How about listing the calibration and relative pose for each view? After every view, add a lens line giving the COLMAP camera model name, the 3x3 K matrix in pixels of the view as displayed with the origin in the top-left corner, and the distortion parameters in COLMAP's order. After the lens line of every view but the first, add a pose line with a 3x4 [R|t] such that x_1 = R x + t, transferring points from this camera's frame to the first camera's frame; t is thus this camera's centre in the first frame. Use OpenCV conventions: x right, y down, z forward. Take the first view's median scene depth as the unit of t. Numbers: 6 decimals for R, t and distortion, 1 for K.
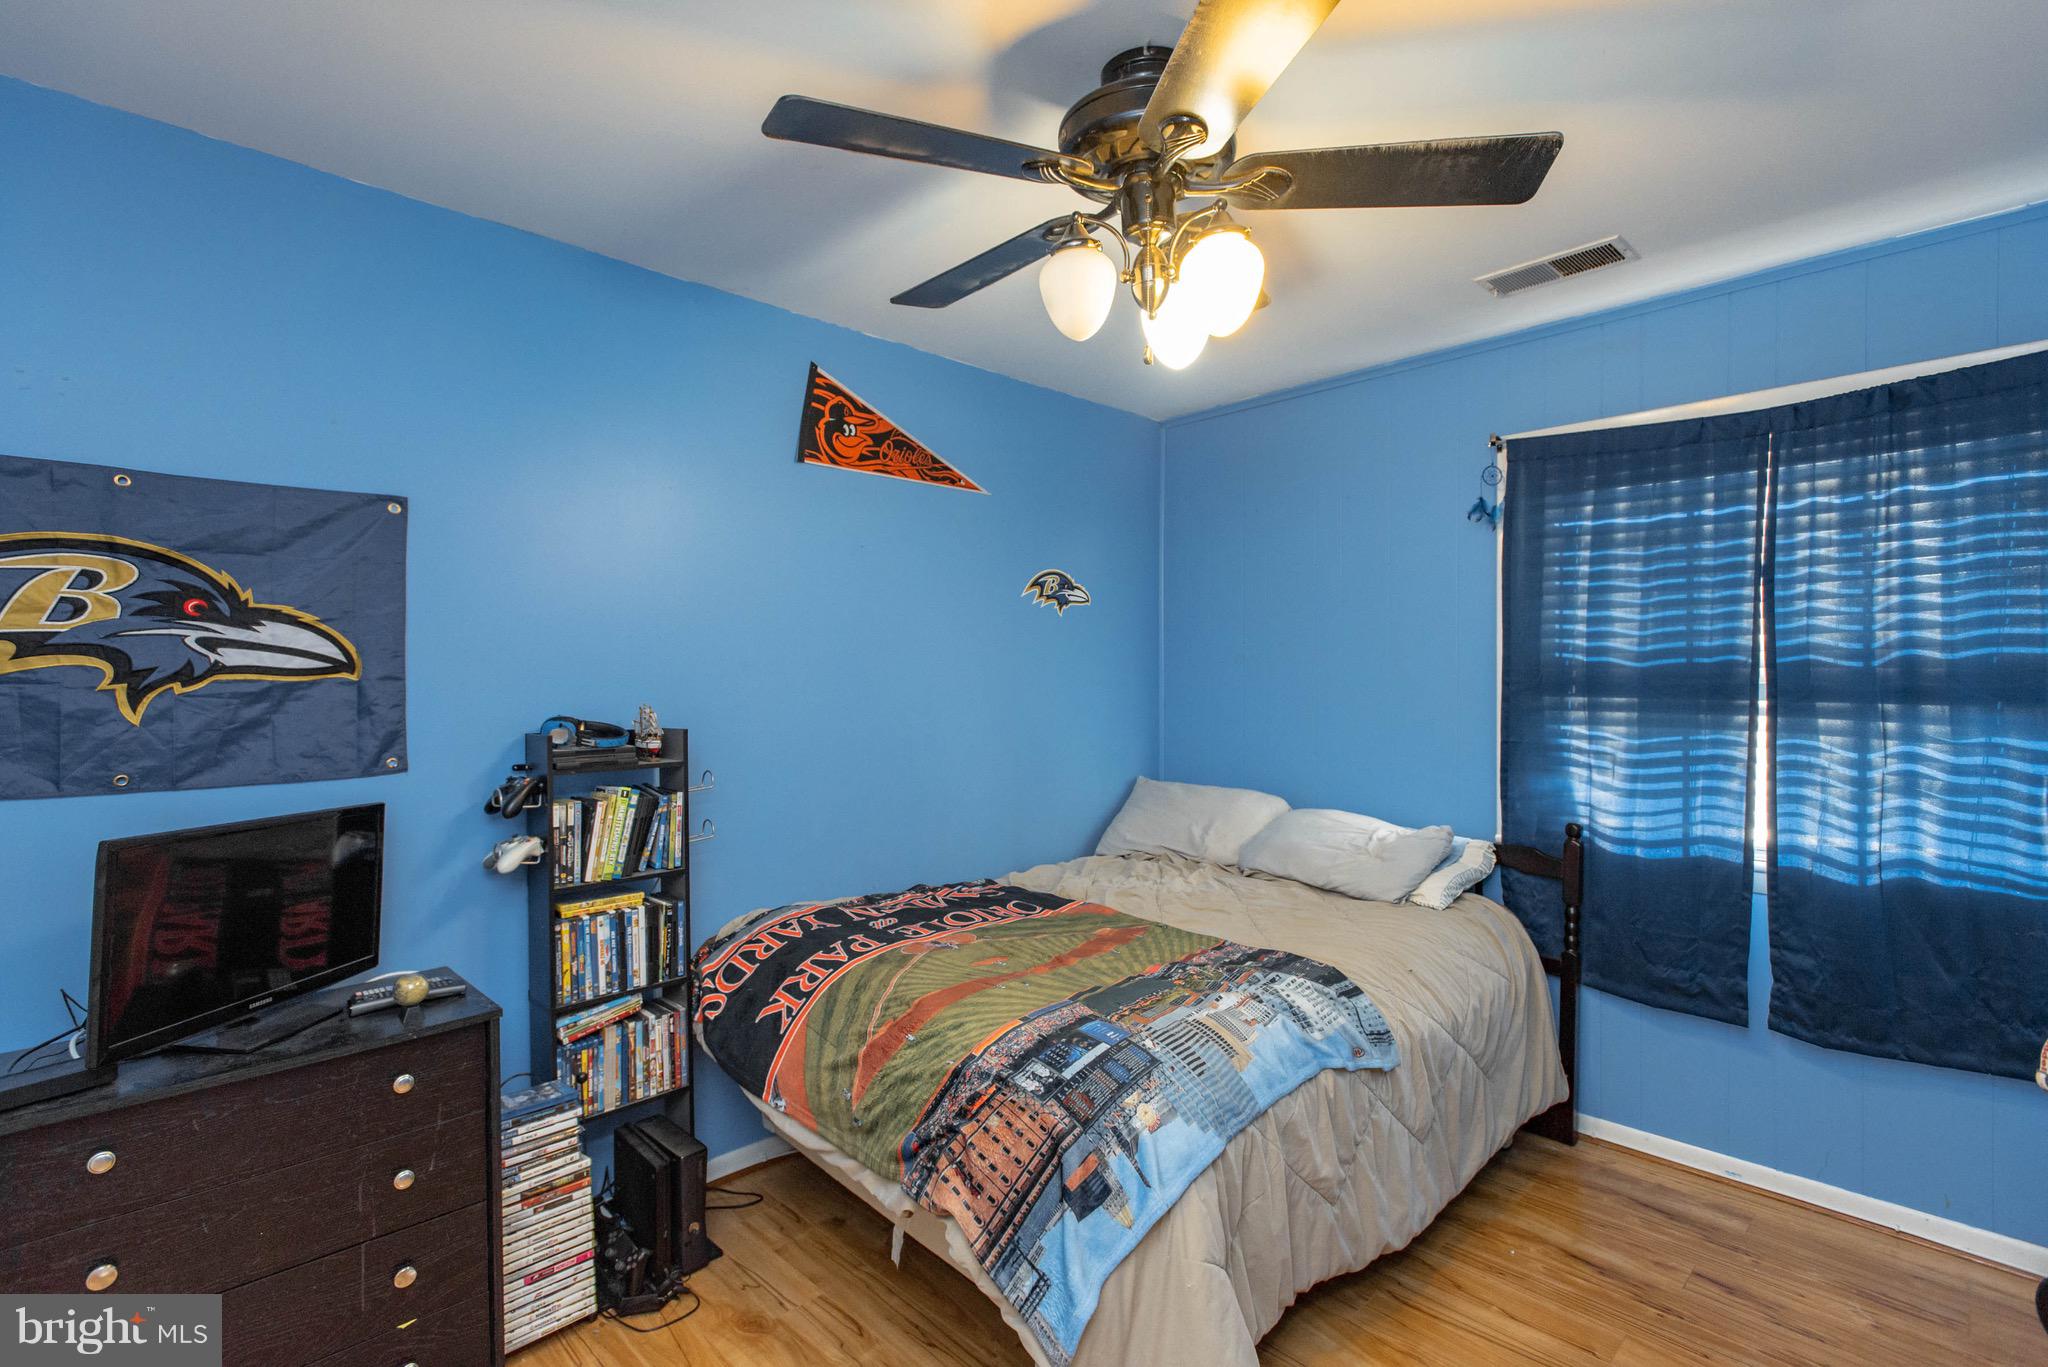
lens RADIAL K [[945.6, 0, 1020.4], [0, 945.6, 684.1], [0, 0, 1]] dist [0.020175, -0.008666]
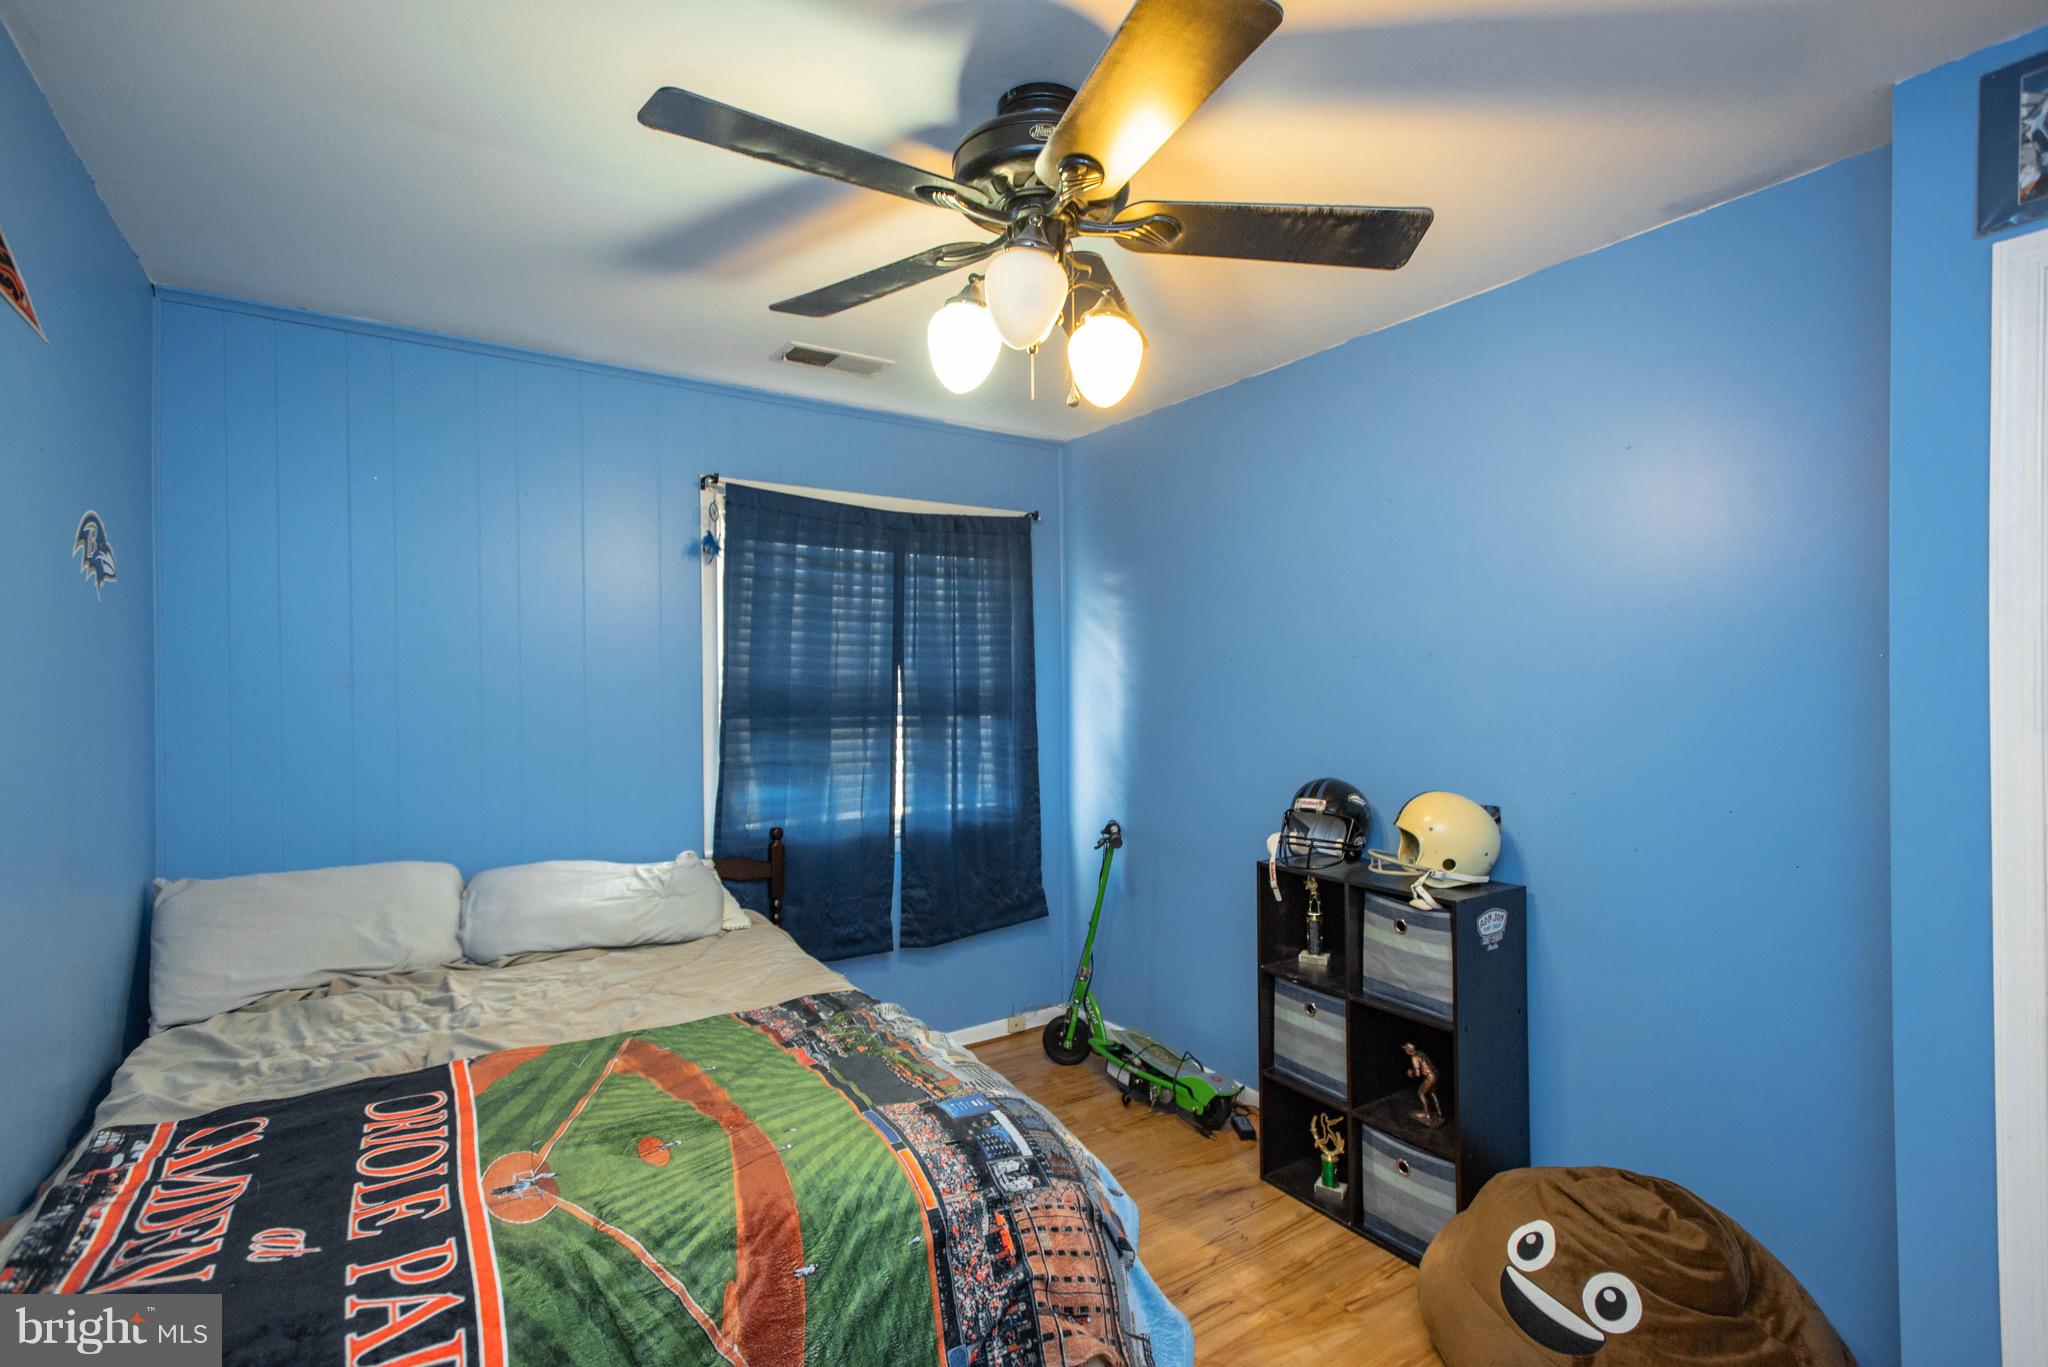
lens RADIAL K [[946.8, 0, 1021.9], [0, 946.8, 683.1], [0, 0, 1]] dist [0.020972, -0.008363]
pose [[0.175236, 0.004555, 0.984516, -0.627299], [0.015360, 0.999855, -0.007360, -0.020665], [-0.984407, 0.016412, 0.175141, 0.623028]]
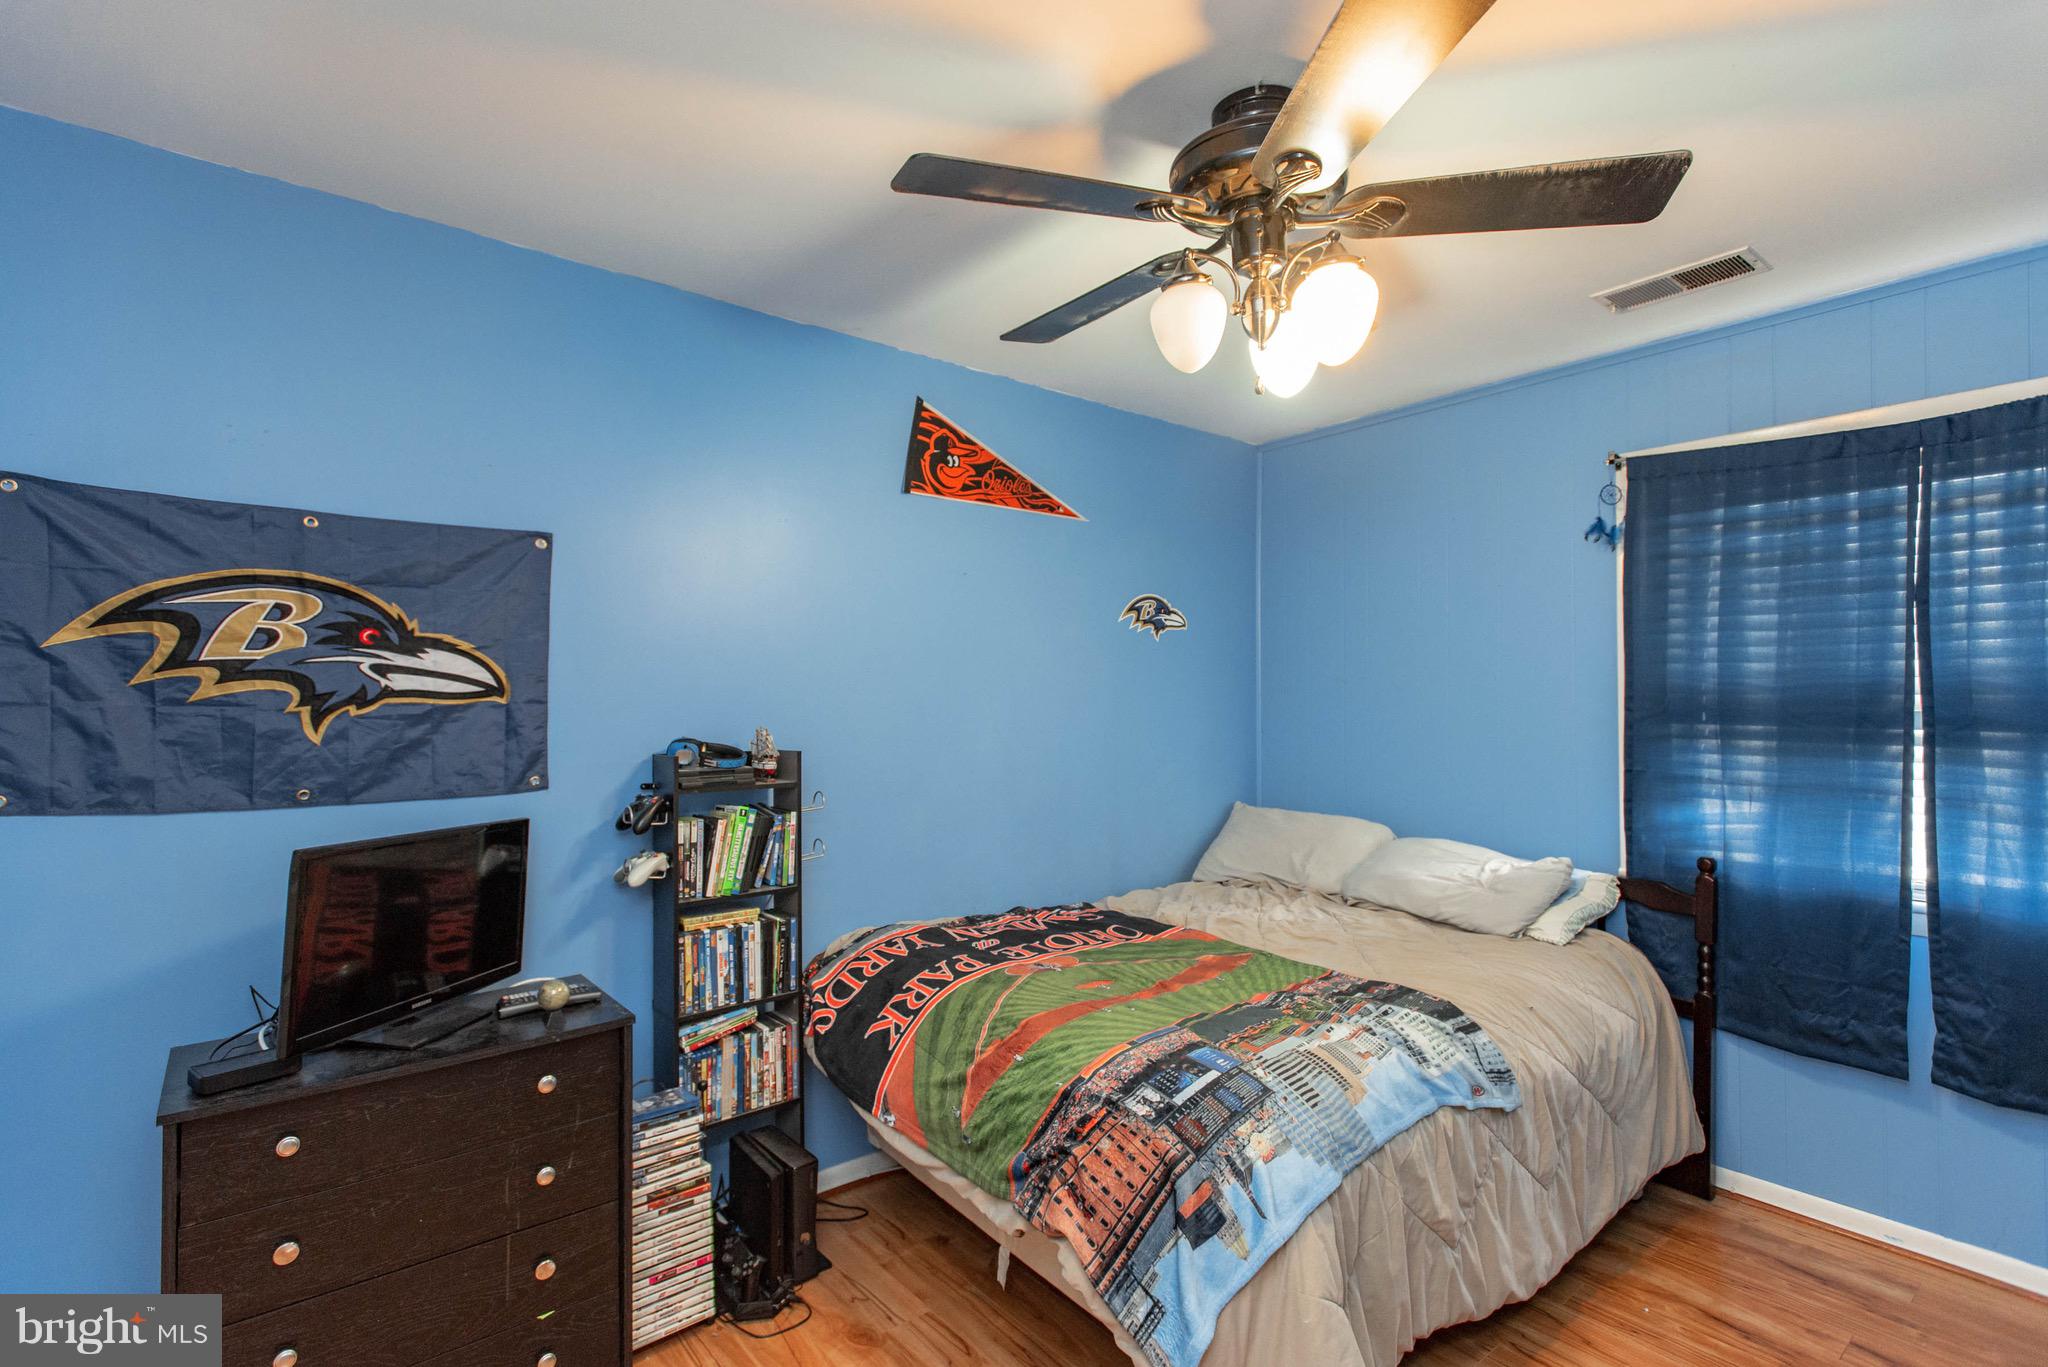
lens RADIAL K [[946.8, 0, 1021.9], [0, 946.8, 683.1], [0, 0, 1]] dist [0.020972, -0.008363]
pose [[0.996266, 0.001197, -0.086327, -0.021415], [-0.003376, 0.999679, -0.025102, -0.001801], [0.086269, 0.025299, 0.995951, -0.017194]]
